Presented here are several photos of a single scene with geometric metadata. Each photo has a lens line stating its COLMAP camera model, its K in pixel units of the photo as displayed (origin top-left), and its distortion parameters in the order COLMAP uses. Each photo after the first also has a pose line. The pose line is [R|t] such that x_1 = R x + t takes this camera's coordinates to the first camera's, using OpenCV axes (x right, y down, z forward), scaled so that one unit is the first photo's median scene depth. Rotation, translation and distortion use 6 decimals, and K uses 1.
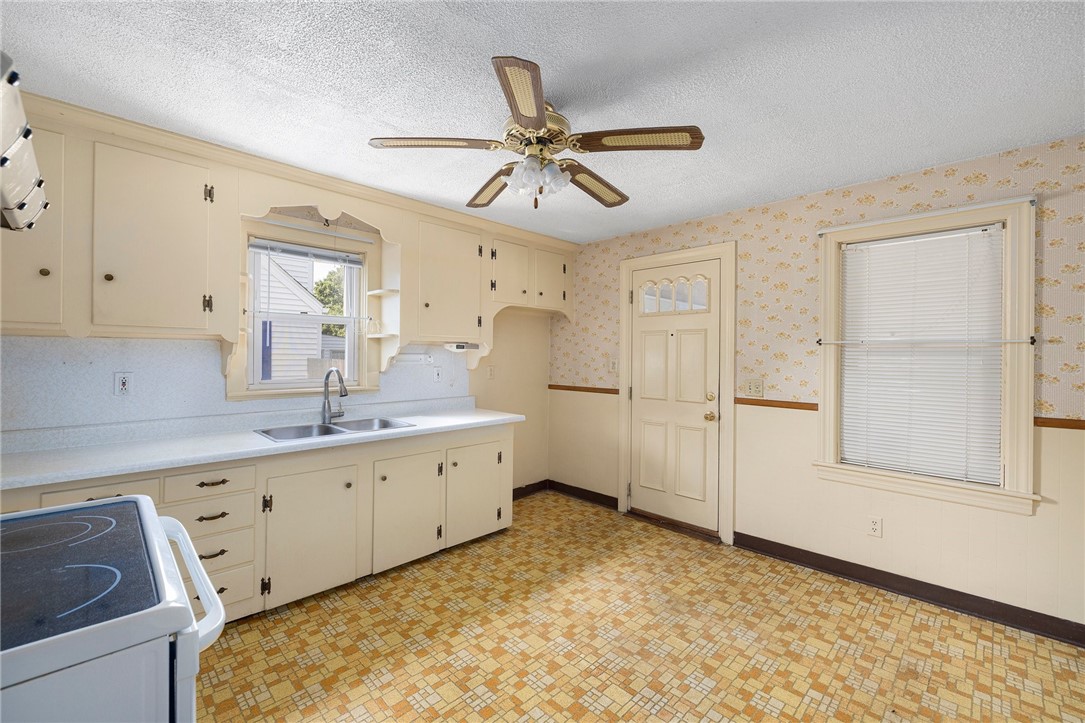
lens RADIAL K [[456.8, 0, 540.0], [0, 456.8, 365.4], [0, 0, 1]] dist [-0.003564, -0.000954]
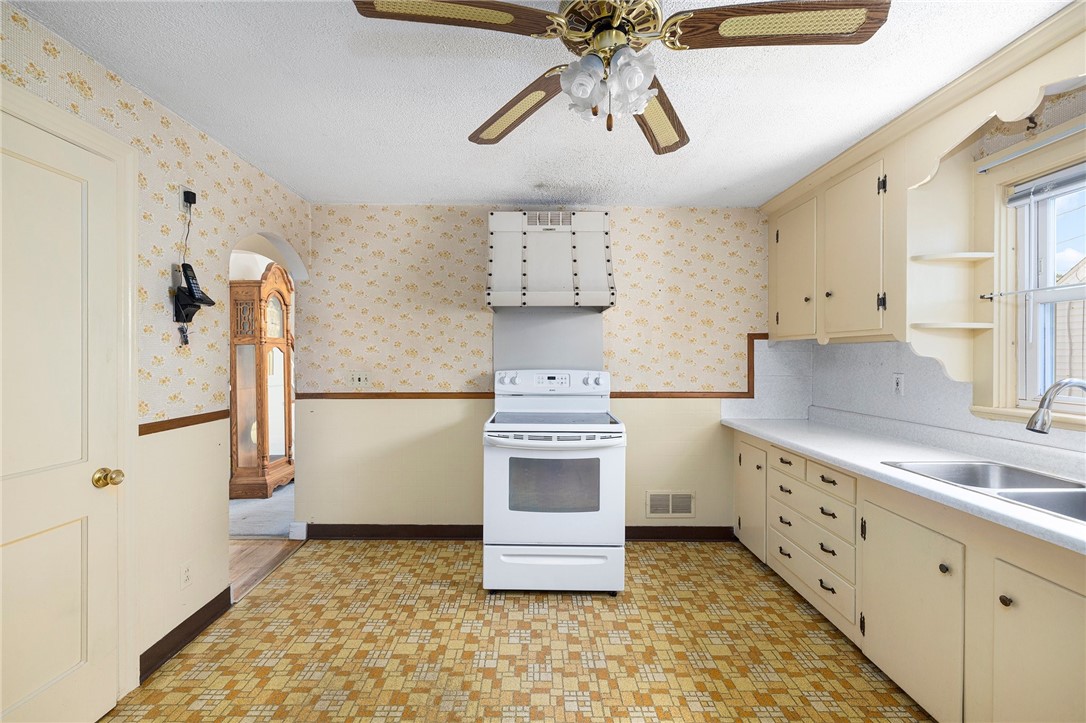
lens RADIAL K [[457.2, 0, 562.5], [0, 457.2, 356.1], [0, 0, 1]] dist [-0.003564, -0.000954]
pose [[-0.693859, -0.008881, -0.720057, 0.337569], [-0.027659, 0.999515, 0.014325, -0.013701], [0.719580, 0.029855, -0.693767, 0.953323]]
